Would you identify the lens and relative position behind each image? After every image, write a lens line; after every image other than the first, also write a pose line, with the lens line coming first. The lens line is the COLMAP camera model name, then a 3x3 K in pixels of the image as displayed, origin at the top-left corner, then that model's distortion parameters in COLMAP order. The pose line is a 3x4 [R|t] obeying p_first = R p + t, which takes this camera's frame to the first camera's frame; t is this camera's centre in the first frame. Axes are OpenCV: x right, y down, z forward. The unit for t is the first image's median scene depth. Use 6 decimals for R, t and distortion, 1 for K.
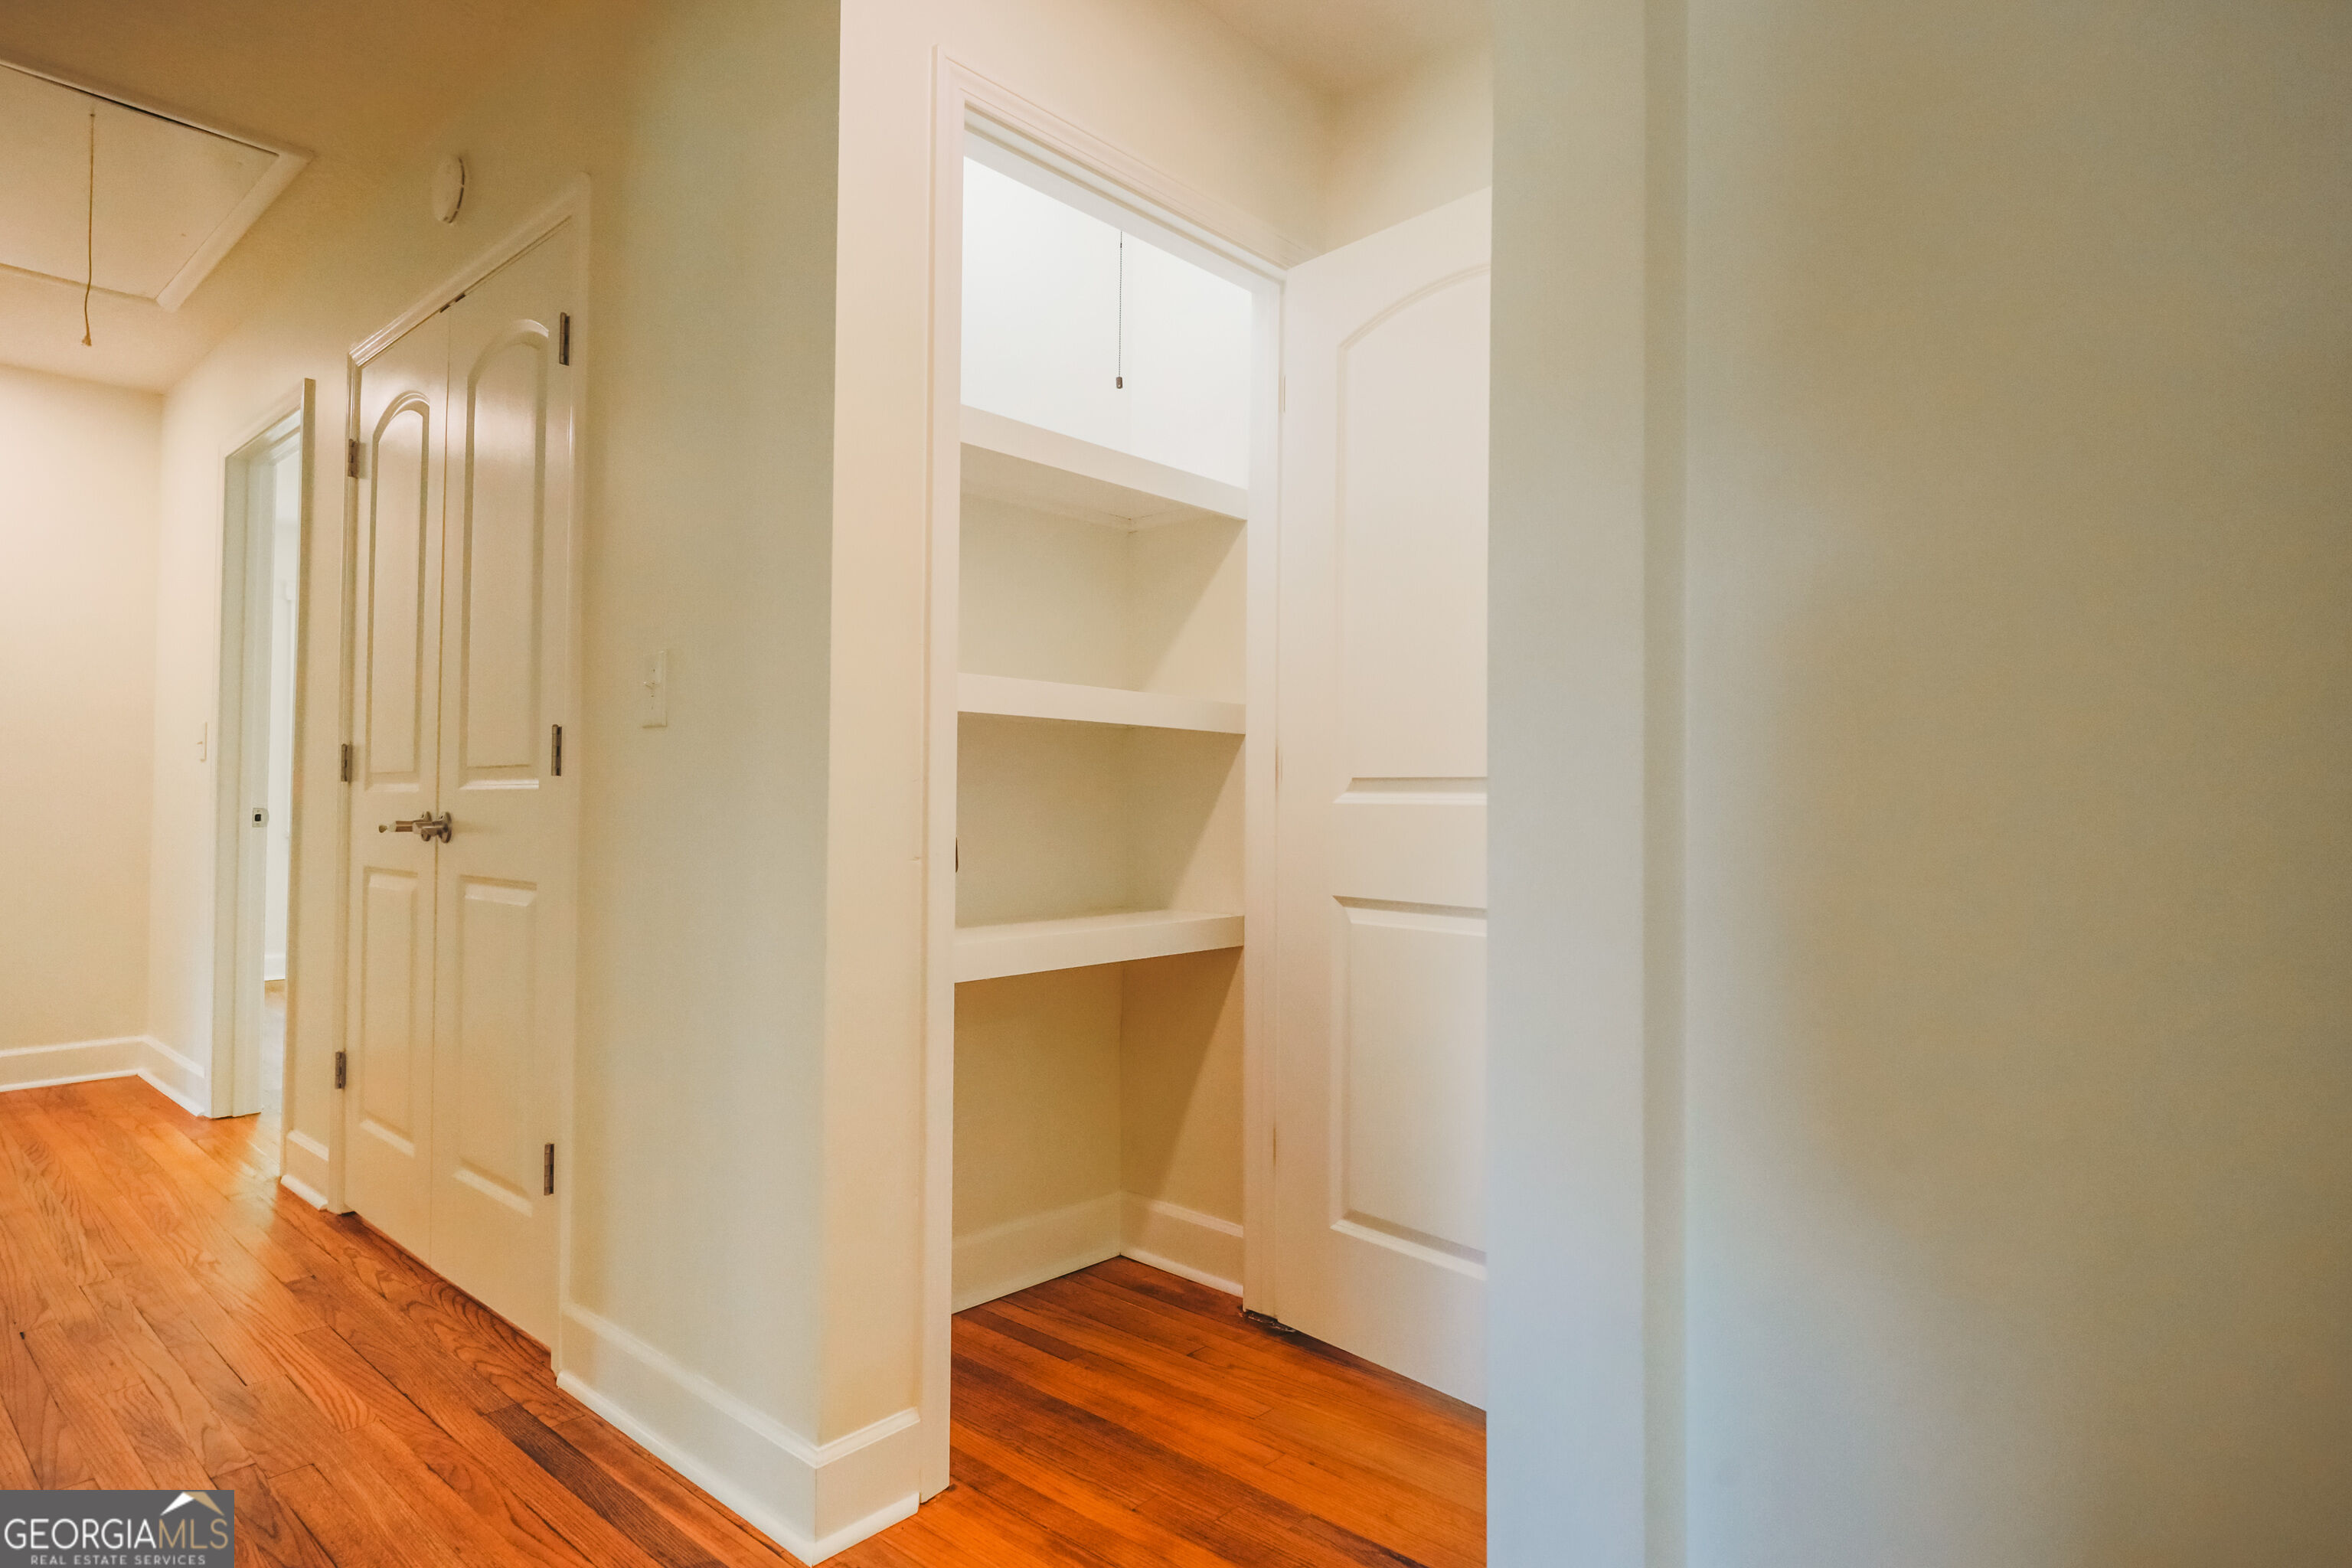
lens RADIAL K [[1316.1, 0, 1180.6], [0, 1316.1, 774.6], [0, 0, 1]] dist [-0.000218, -0.000296]
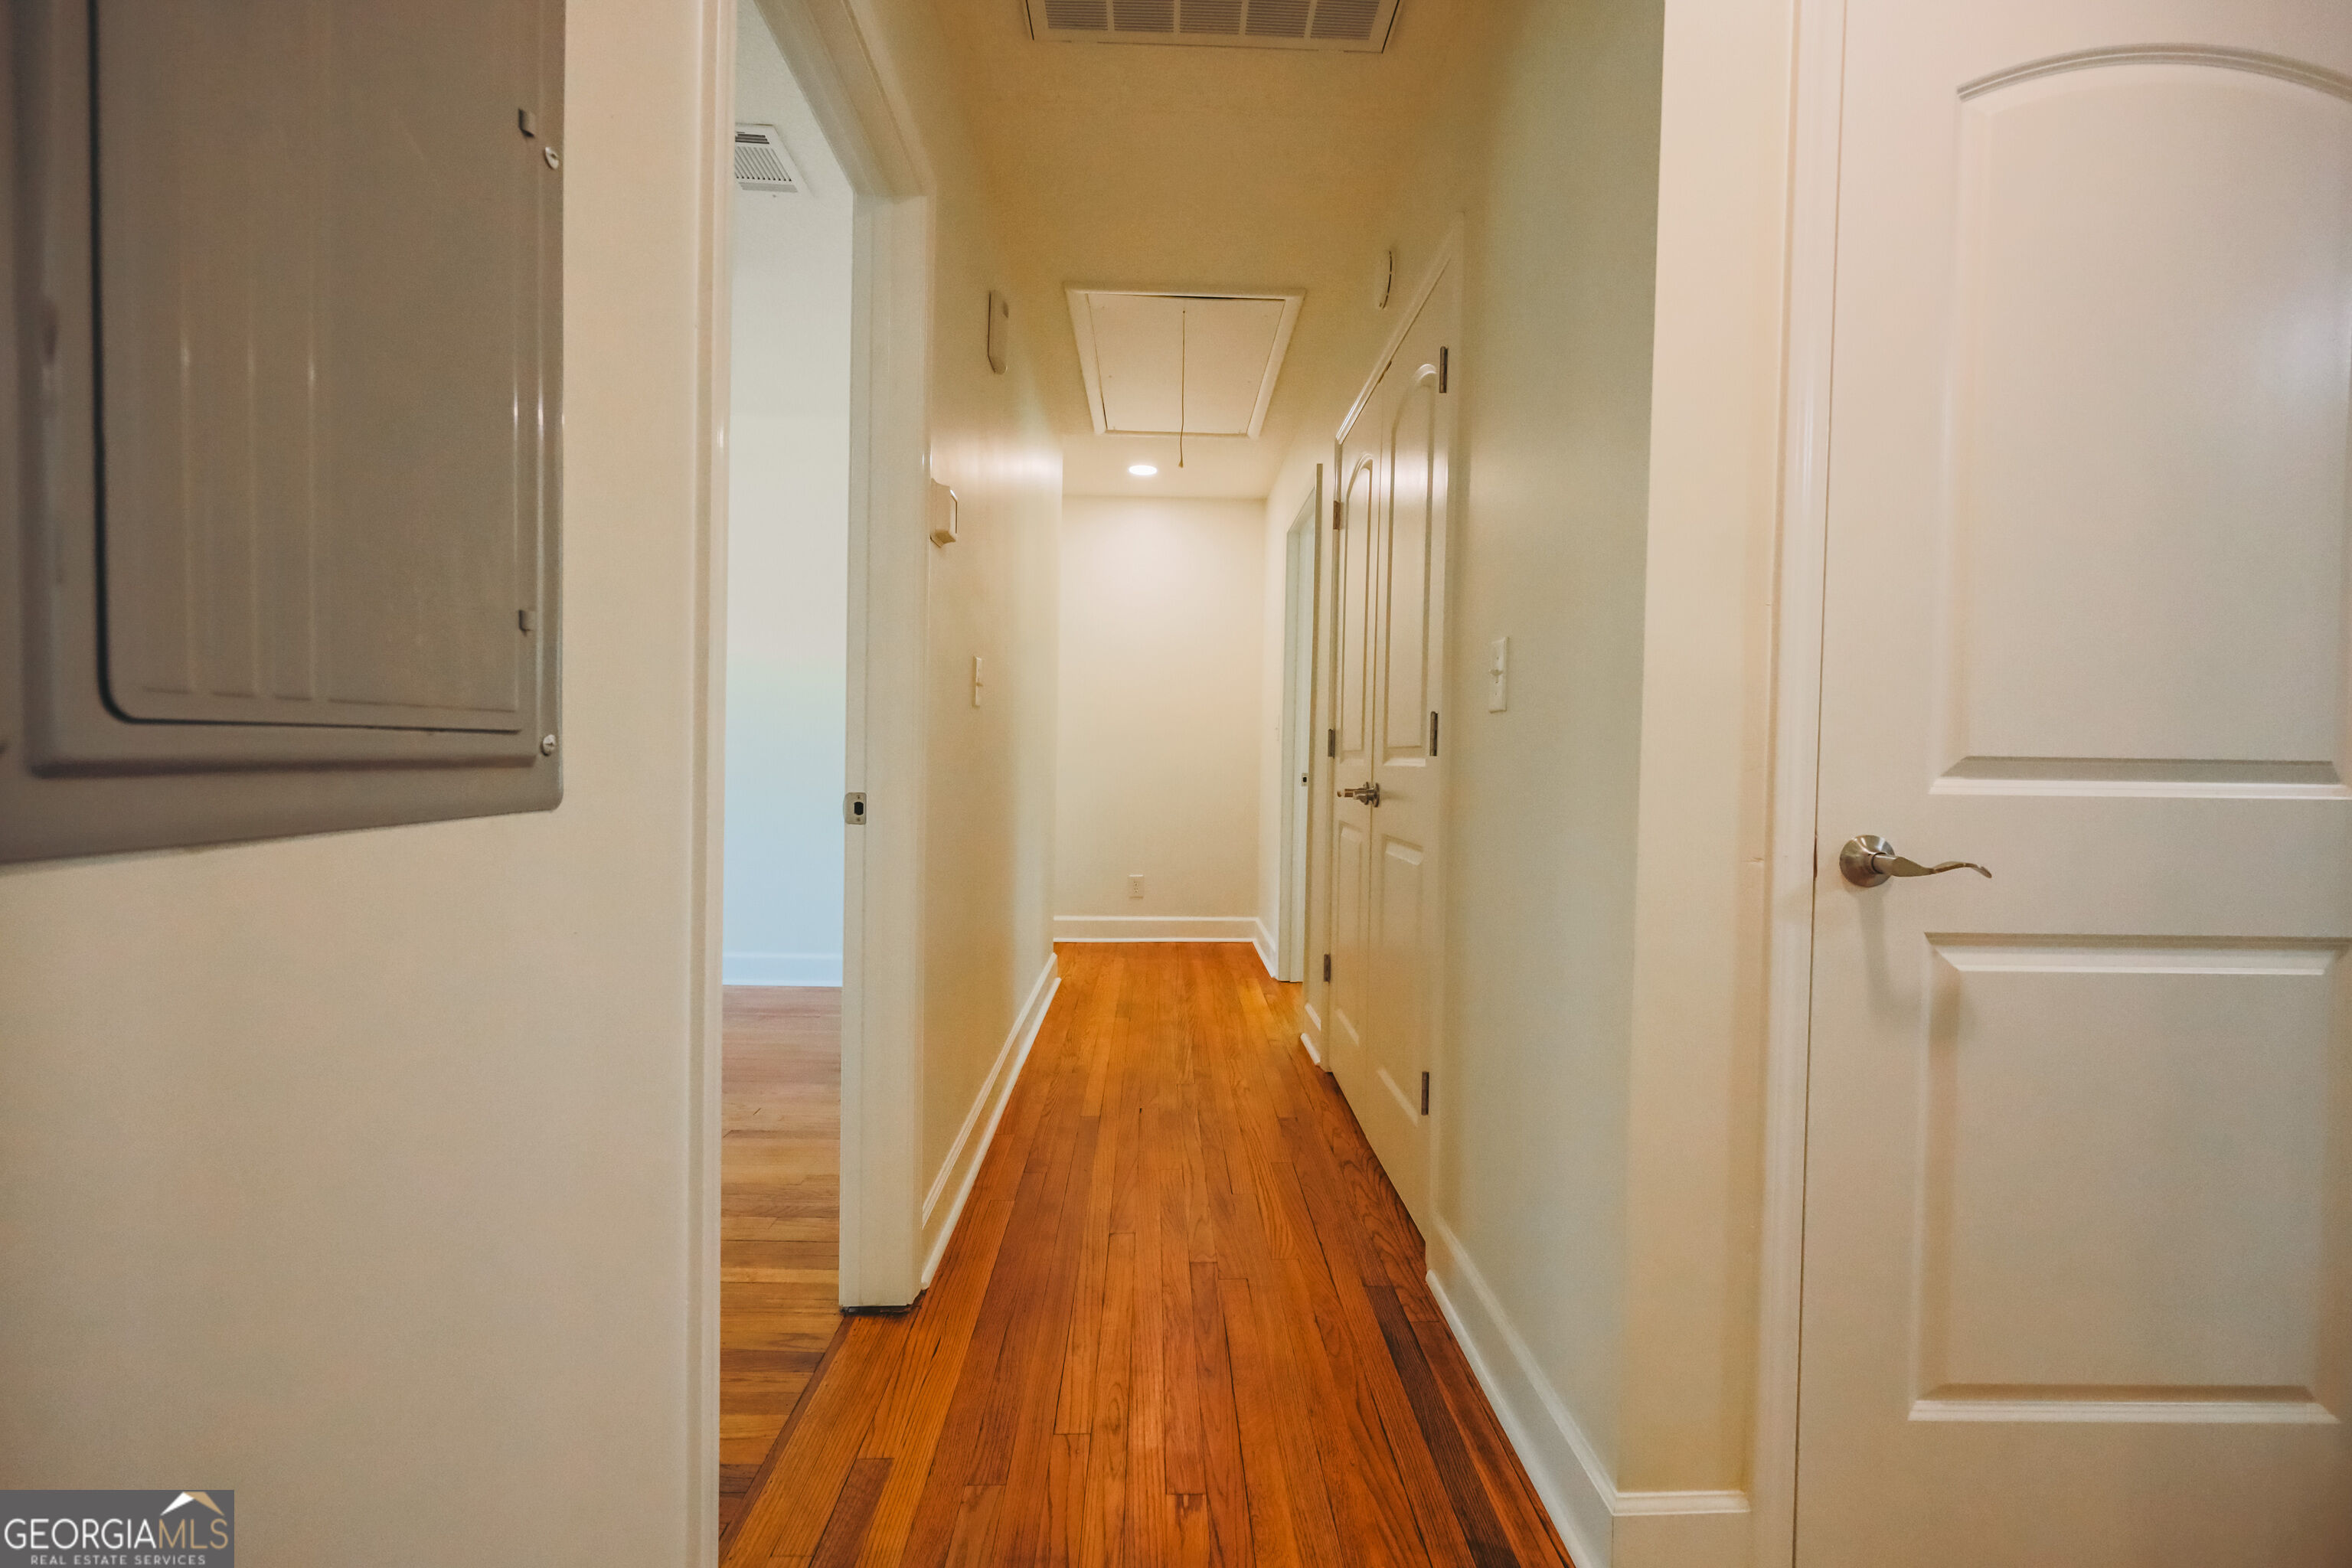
lens RADIAL K [[1006.6, 0, 1174.5], [0, 1006.6, 778.9], [0, 0, 1]] dist [0.007772, -0.001194]
pose [[0.687995, 0.022215, -0.725375, 0.009016], [0.002837, 0.999441, 0.033299, -0.008302], [0.725710, -0.024967, 0.687548, 0.201184]]
